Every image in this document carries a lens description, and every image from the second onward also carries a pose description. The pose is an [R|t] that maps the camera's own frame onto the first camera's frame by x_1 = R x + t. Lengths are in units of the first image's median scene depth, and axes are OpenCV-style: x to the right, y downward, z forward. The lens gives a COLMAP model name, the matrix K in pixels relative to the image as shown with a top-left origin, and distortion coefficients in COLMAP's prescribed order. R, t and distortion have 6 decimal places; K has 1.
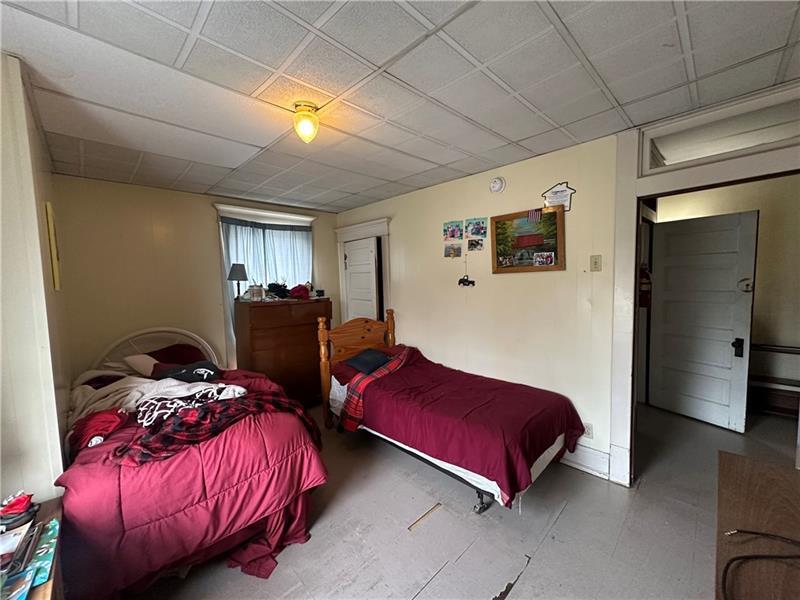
lens RADIAL K [[320.1, 0, 400.0], [0, 320.1, 300.0], [0, 0, 1]] dist [-0.001262, -0.000060]
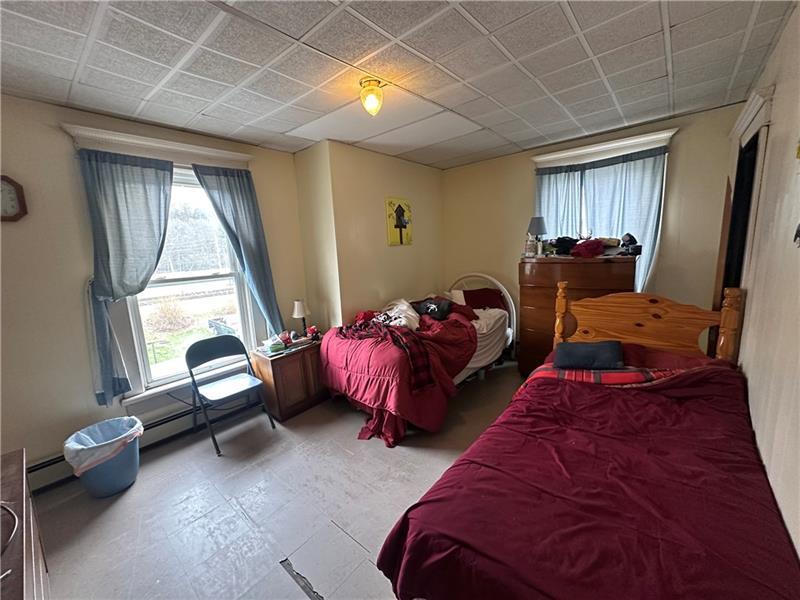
lens RADIAL K [[320.1, 0, 400.0], [0, 320.1, 300.0], [0, 0, 1]] dist [-0.001262, -0.000060]
pose [[0.084377, 0.187740, -0.978588, 0.499419], [-0.025171, 0.982178, 0.186258, -0.038896], [0.996116, 0.008916, 0.087599, 0.540302]]
